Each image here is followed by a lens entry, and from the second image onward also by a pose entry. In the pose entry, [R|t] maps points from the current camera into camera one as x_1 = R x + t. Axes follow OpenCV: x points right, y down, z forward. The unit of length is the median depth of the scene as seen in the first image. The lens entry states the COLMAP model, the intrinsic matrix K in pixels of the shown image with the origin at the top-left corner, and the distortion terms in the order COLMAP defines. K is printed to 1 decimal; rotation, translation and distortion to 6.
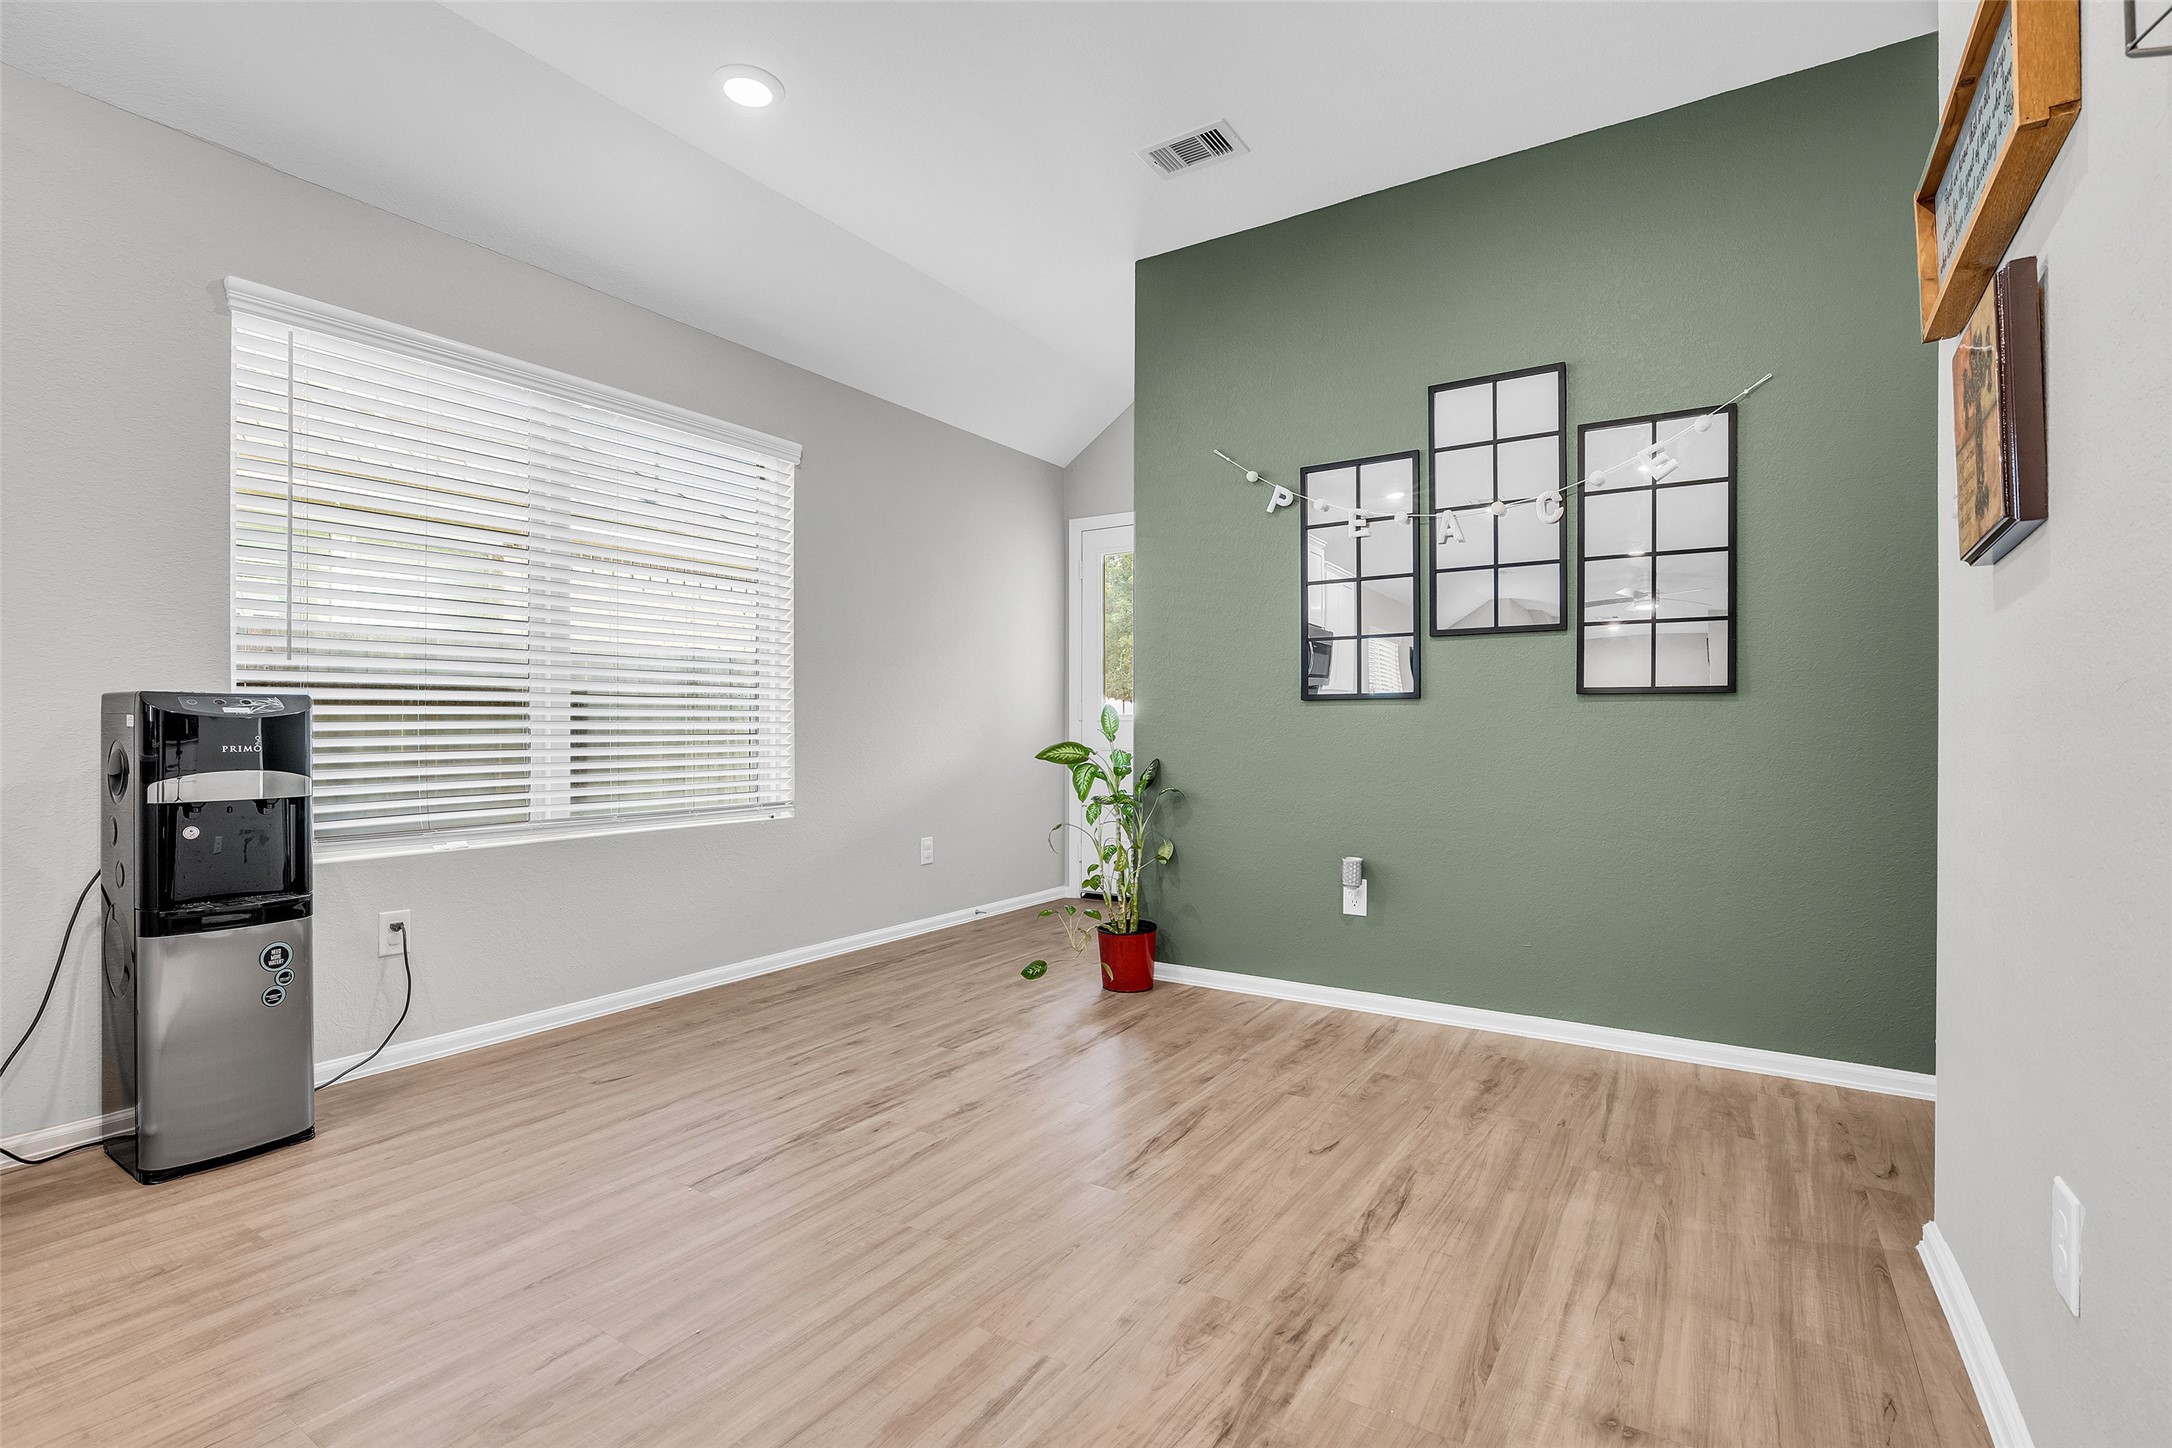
lens RADIAL K [[999.1, 0, 1083.4], [0, 999.1, 724.9], [0, 0, 1]] dist [-0.017766, 0.004217]
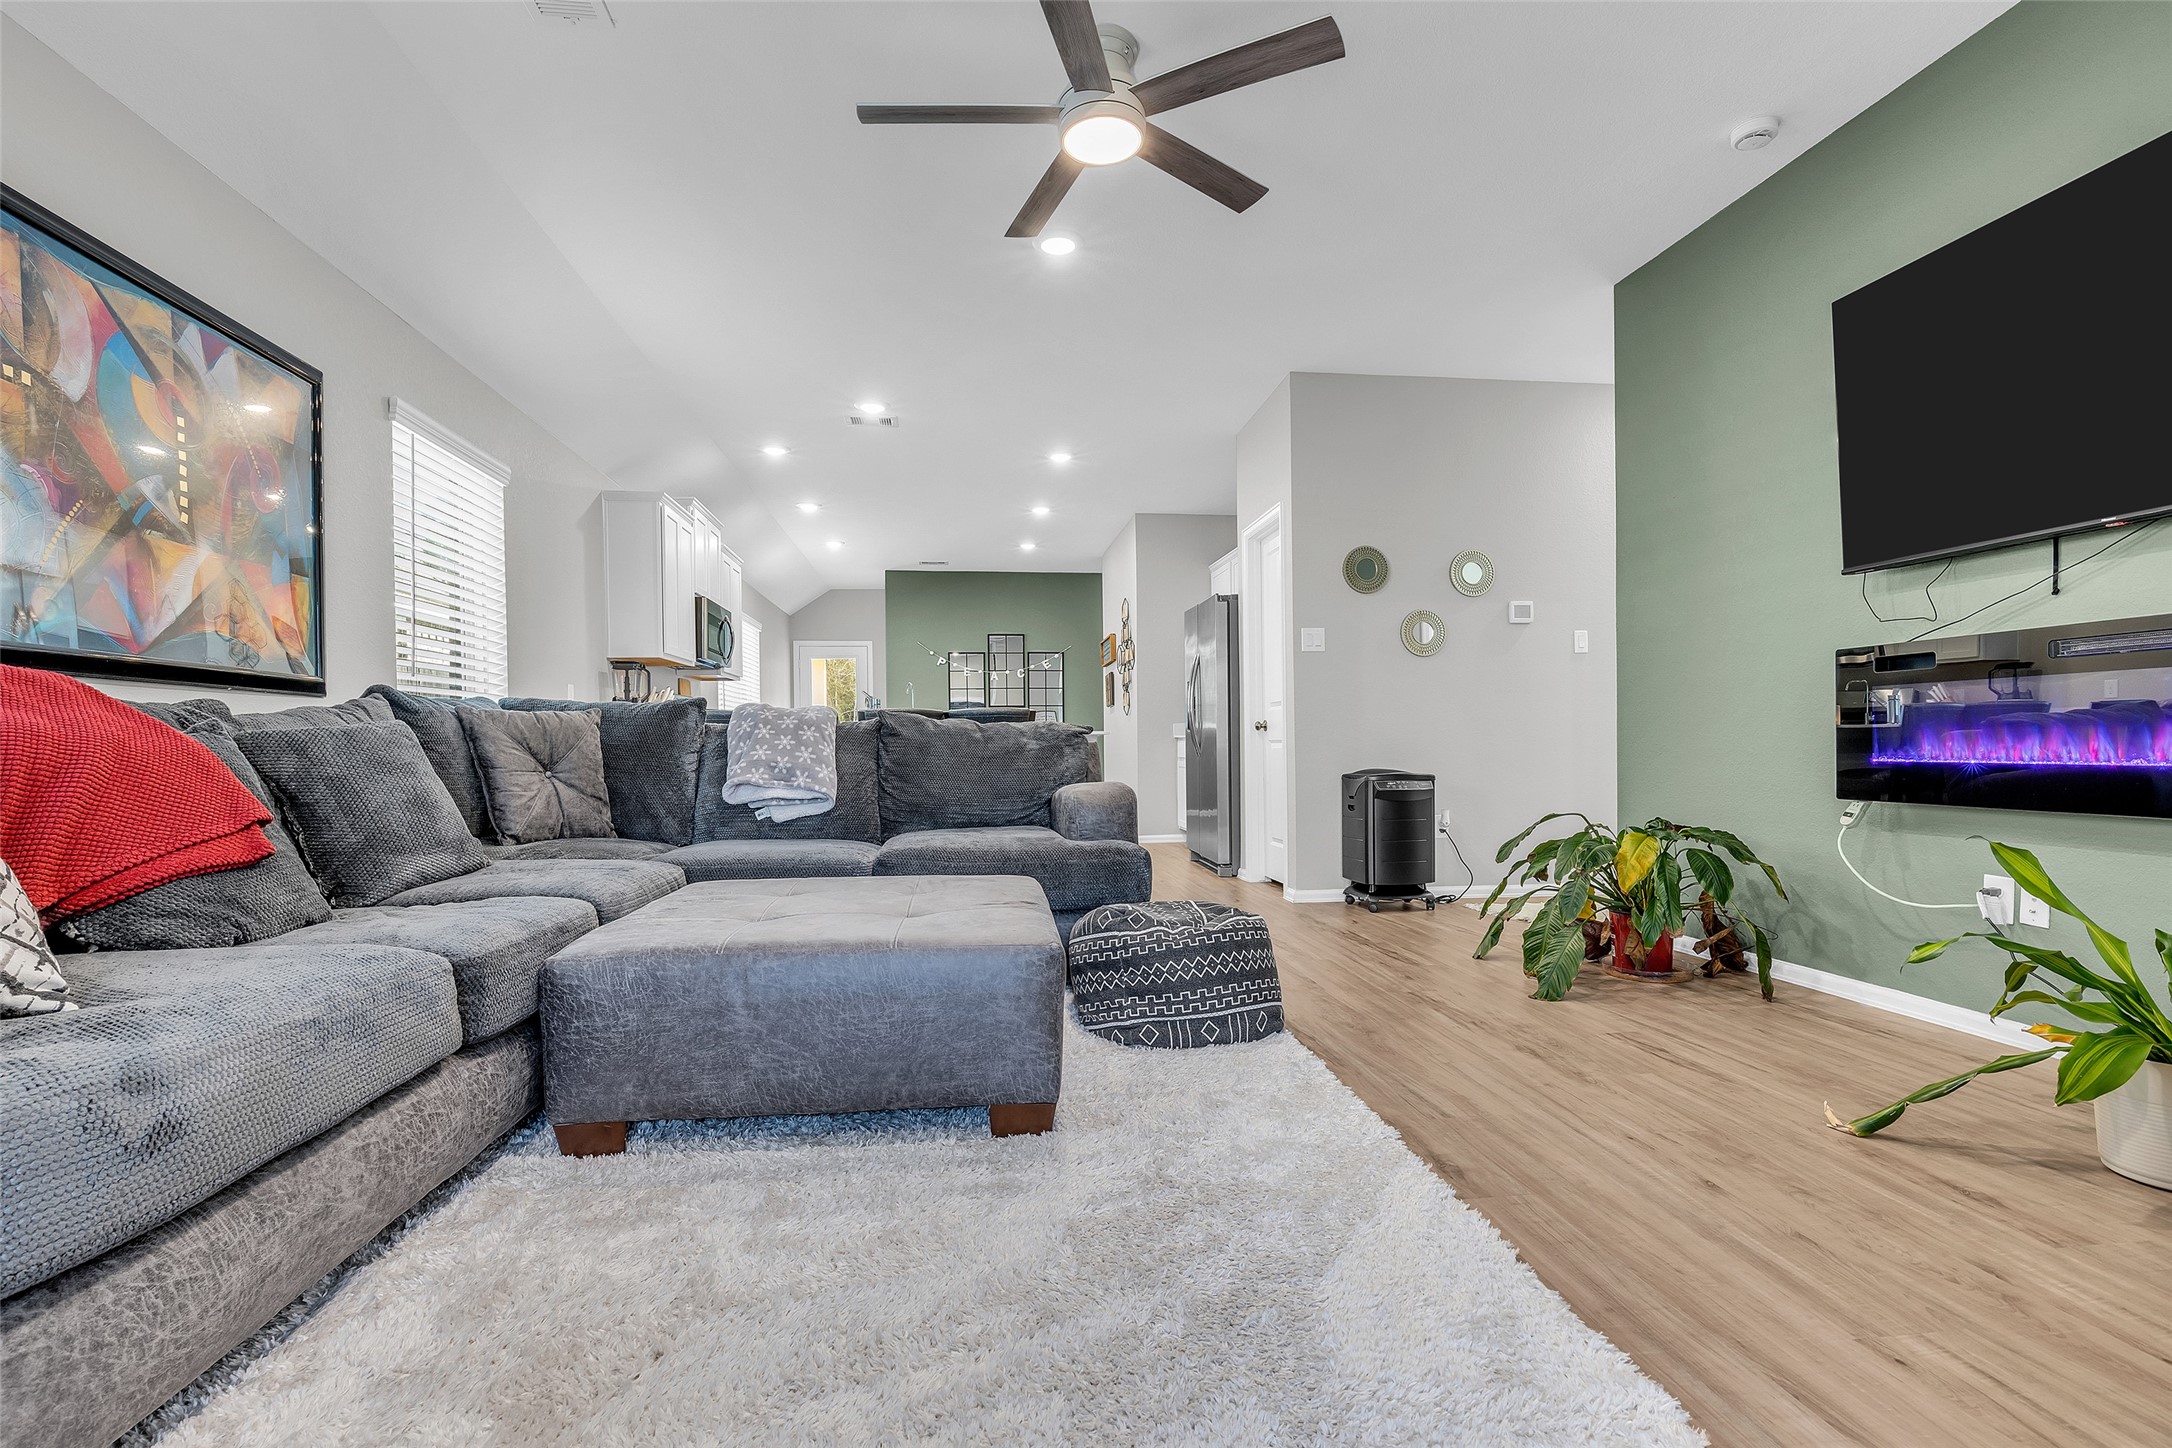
lens RADIAL K [[999.1, 0, 1078.6], [0, 999.1, 754.8], [0, 0, 1]] dist [-0.017766, 0.004217]
pose [[0.765091, -0.010509, 0.643836, -1.850600], [0.003746, 0.999923, 0.011870, 0.038603], [-0.643911, -0.006670, 0.765071, -2.075593]]
